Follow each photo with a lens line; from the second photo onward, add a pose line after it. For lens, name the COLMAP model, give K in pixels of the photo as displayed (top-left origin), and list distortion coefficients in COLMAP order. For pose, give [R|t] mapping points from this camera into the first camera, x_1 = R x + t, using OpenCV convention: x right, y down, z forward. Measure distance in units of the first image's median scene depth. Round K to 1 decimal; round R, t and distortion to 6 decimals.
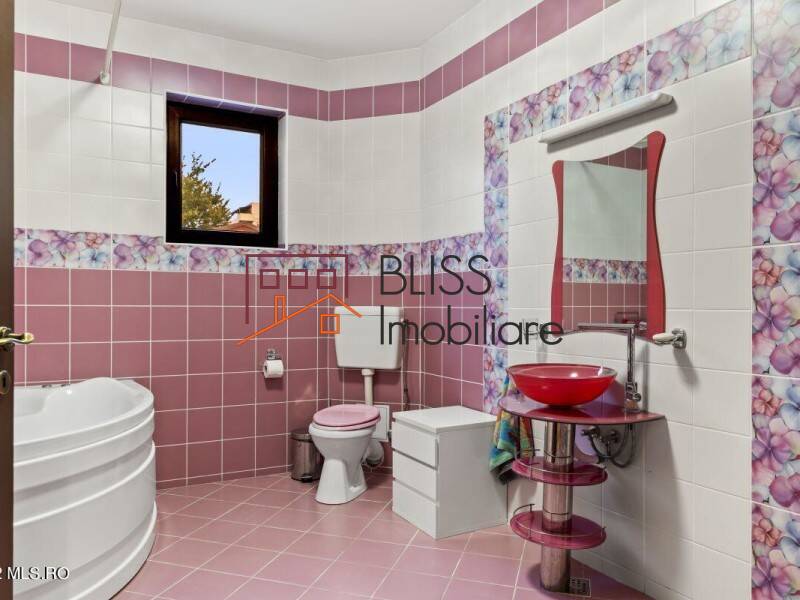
lens RADIAL K [[605.6, 0, 401.3], [0, 605.6, 304.0], [0, 0, 1]] dist [0.009343, -0.002938]
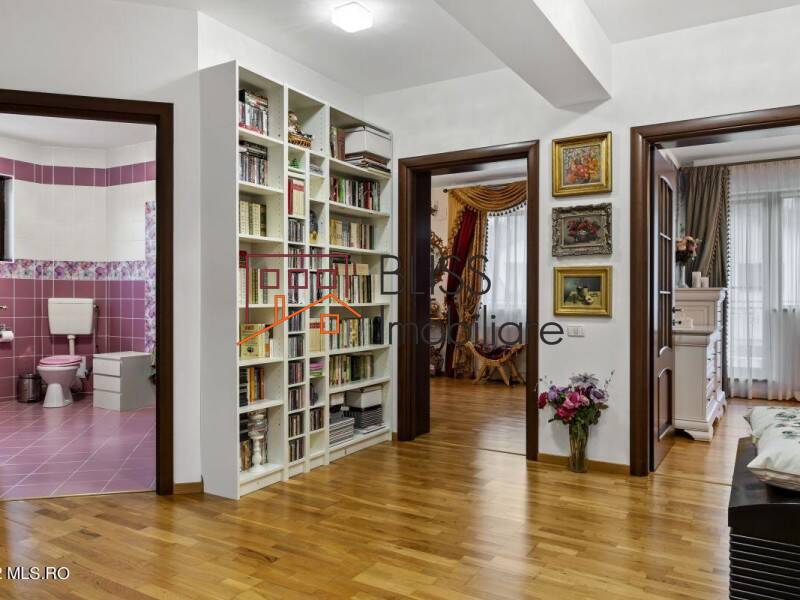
lens RADIAL K [[605.6, 0, 396.2], [0, 605.6, 305.9], [0, 0, 1]] dist [0.009343, -0.002938]
pose [[0.863991, -0.002668, 0.503500, -0.127463], [-0.005642, 0.999872, 0.014980, -0.004910], [-0.503475, -0.015783, 0.863866, -0.937090]]
